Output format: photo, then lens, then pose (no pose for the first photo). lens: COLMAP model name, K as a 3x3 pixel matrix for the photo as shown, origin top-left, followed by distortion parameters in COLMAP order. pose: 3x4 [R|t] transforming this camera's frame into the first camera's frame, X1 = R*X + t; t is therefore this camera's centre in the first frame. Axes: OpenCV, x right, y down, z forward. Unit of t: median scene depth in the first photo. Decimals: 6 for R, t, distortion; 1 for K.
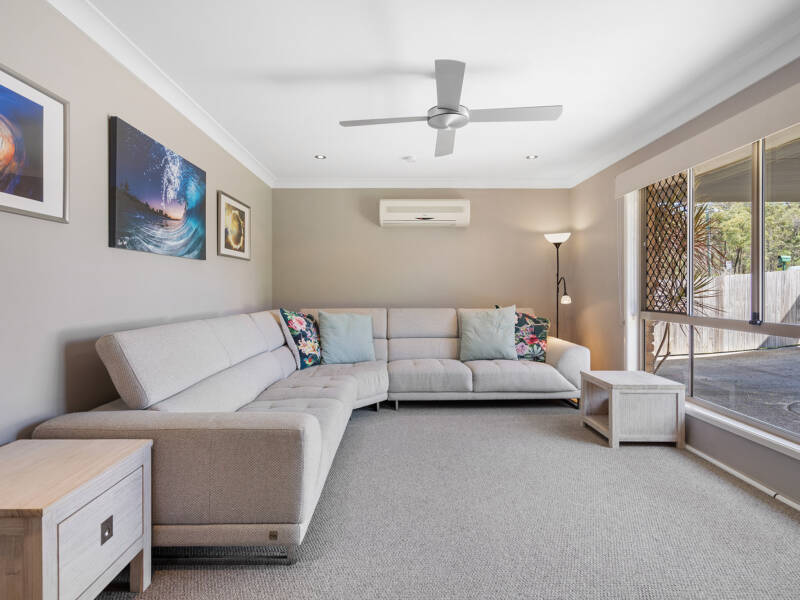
lens RADIAL K [[414.8, 0, 399.2], [0, 414.8, 295.9], [0, 0, 1]] dist [-0.009256, 0.003581]
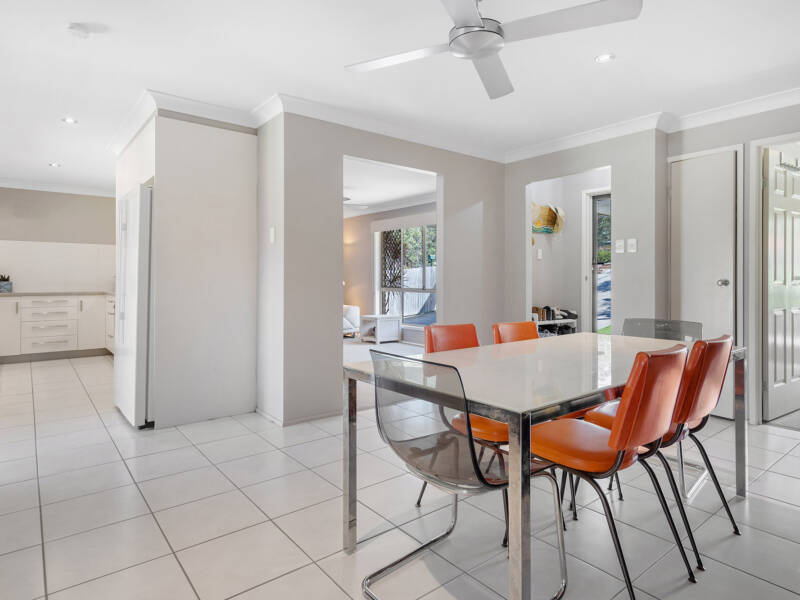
lens RADIAL K [[479.2, 0, 394.5], [0, 479.2, 276.5], [0, 0, 1]] dist [0.026064, -0.000367]
pose [[0.785837, -0.001011, 0.618432, -0.830897], [0.004735, 0.999979, -0.004381, -0.007177], [-0.618415, 0.006371, 0.785826, -0.915062]]
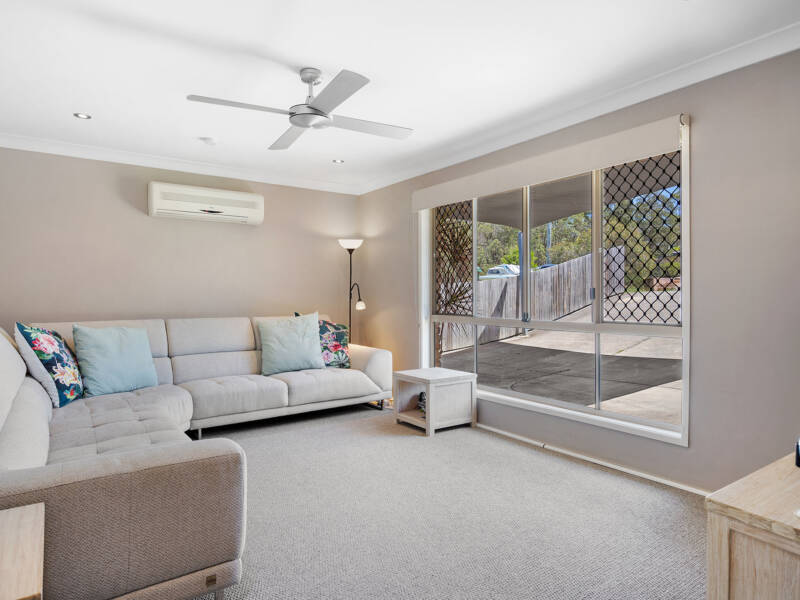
lens RADIAL K [[479.7, 0, 397.4], [0, 479.7, 302.1], [0, 0, 1]] dist [-0.006530, 0.003552]
pose [[0.822933, -0.009057, 0.568066, -0.223893], [0.010241, 0.999947, 0.001108, 0.000425], [-0.568046, 0.004906, 0.822982, -0.019263]]
